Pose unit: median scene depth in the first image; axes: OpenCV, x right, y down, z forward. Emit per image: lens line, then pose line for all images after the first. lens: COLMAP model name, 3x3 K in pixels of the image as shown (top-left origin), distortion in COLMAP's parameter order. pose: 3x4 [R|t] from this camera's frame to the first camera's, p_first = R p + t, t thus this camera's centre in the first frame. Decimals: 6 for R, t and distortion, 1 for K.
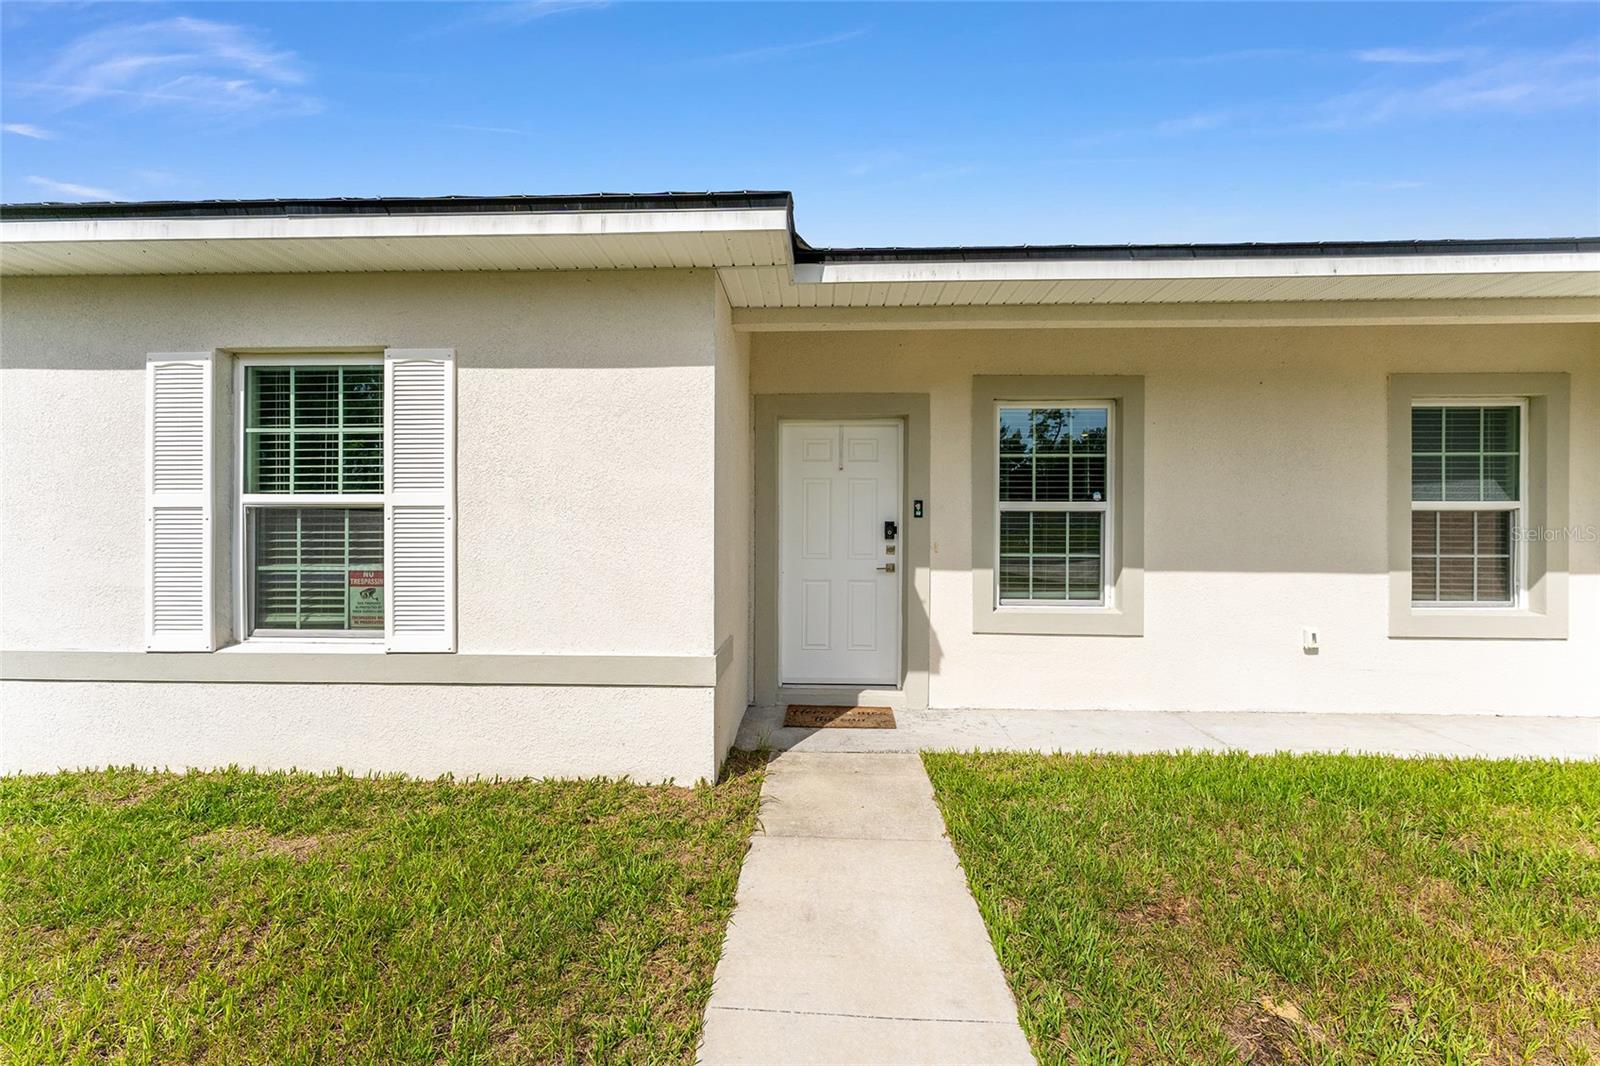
lens RADIAL K [[648.1, 0, 798.5], [0, 648.1, 524.2], [0, 0, 1]] dist [0.001496, -0.000488]
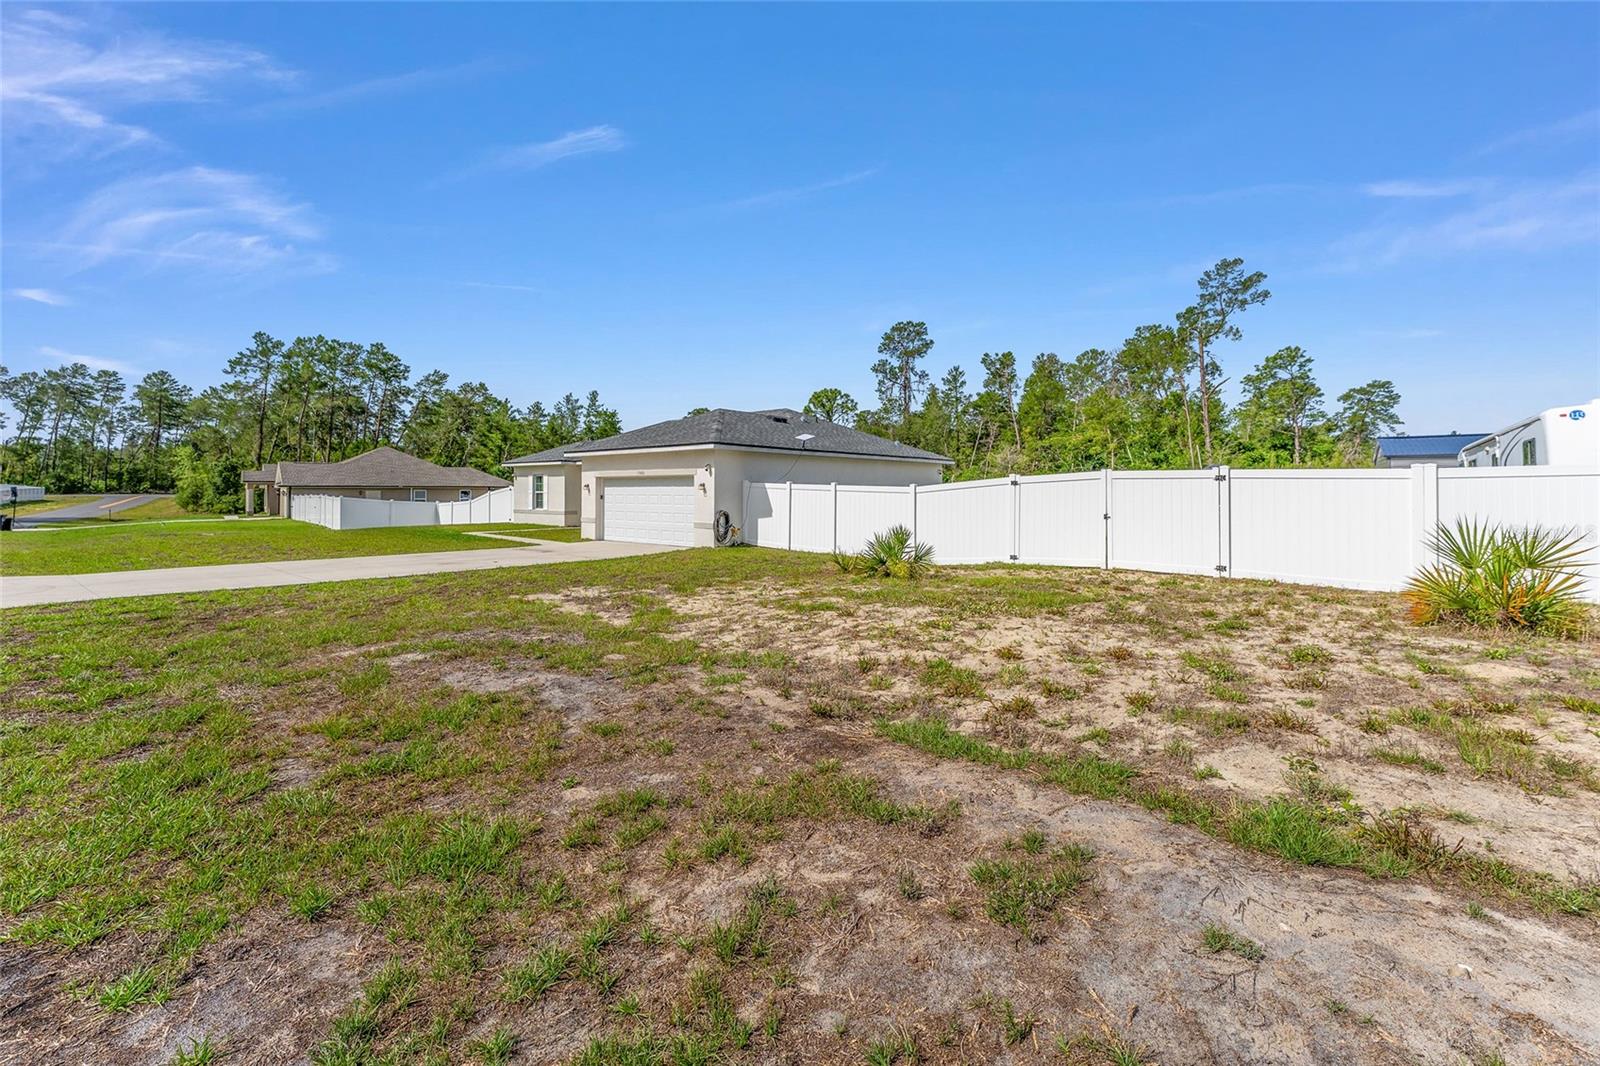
lens RADIAL K [[661.6, 0, 805.8], [0, 661.6, 487.1], [0, 0, 1]] dist [0.000332, -0.000418]
pose [[0.798396, -0.005677, -0.602107, 5.297915], [-0.001576, 0.999932, -0.011518, -0.008010], [0.602131, 0.010145, 0.798333, -2.780706]]
